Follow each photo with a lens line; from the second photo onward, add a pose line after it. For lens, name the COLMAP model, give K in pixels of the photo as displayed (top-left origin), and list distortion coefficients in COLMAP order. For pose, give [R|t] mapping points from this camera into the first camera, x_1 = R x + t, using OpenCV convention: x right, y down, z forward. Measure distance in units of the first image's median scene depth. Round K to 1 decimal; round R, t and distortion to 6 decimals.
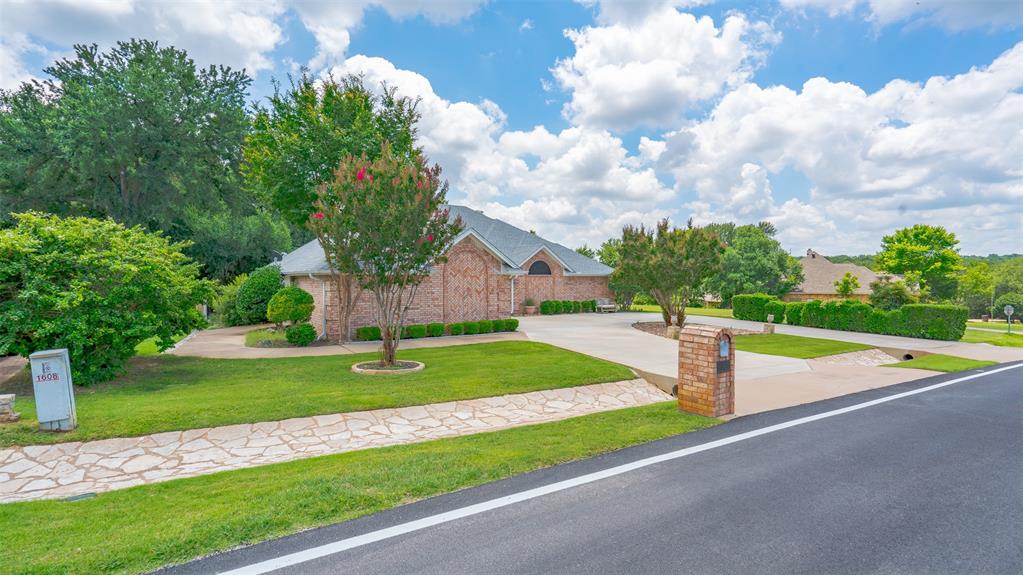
lens RADIAL K [[514.2, 0, 511.5], [0, 514.2, 287.5], [0, 0, 1]] dist [-0.001769, 0.000003]
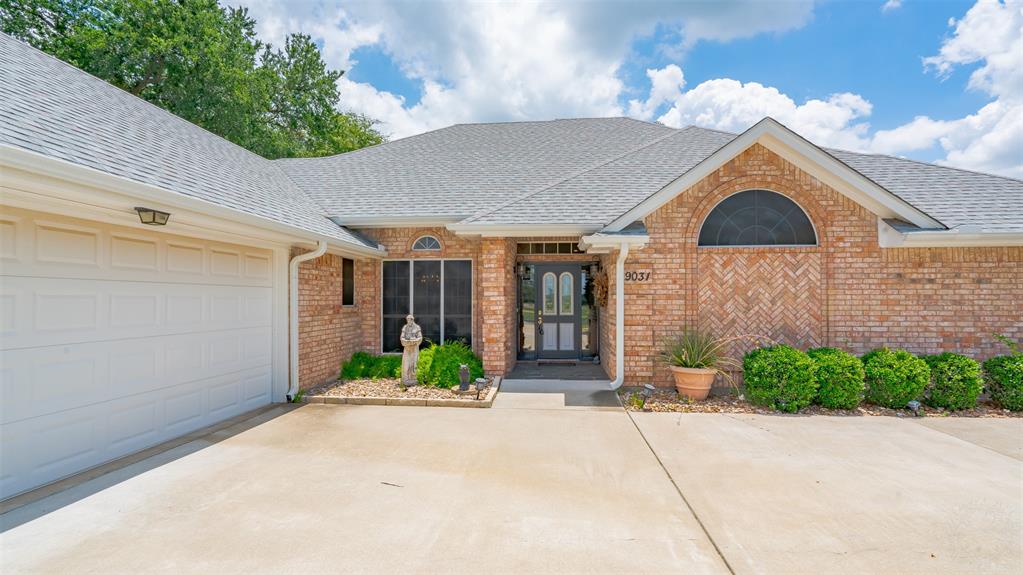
lens RADIAL K [[465.0, 0, 523.0], [0, 465.0, 291.2], [0, 0, 1]] dist [-0.001602, 0.001021]
pose [[0.767105, -0.006648, -0.641487, 0.112777], [-0.014197, 0.999525, -0.027336, 0.006517], [0.641364, 0.030077, 0.766647, 0.723901]]
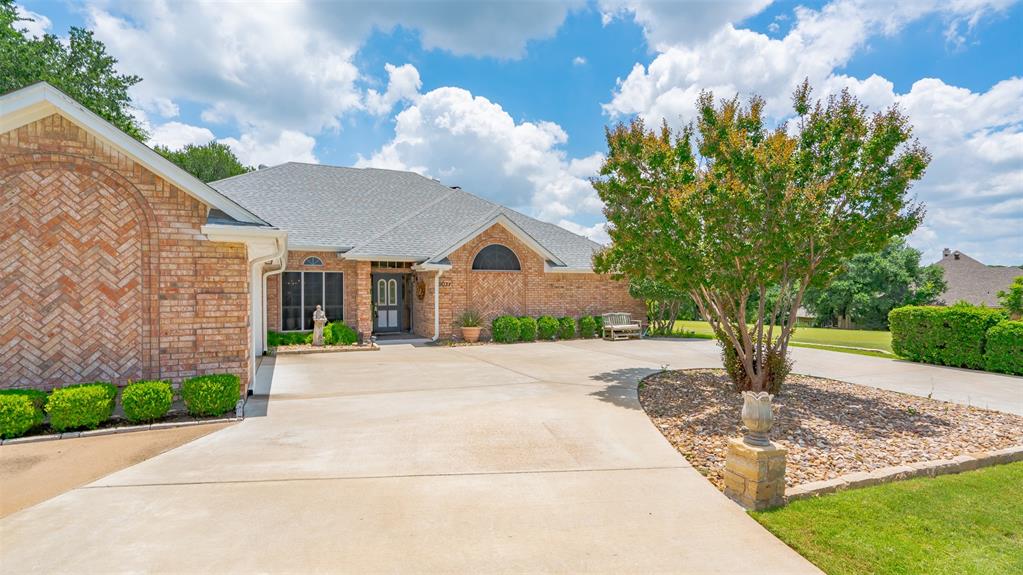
lens RADIAL K [[470.8, 0, 511.5], [0, 470.8, 287.5], [0, 0, 1]] dist [-0.001627, 0.000430]
pose [[0.985508, -0.002727, -0.169607, 0.153545], [-0.002398, 0.999547, -0.030001, 0.009200], [0.169612, 0.029973, 0.985055, 0.486283]]
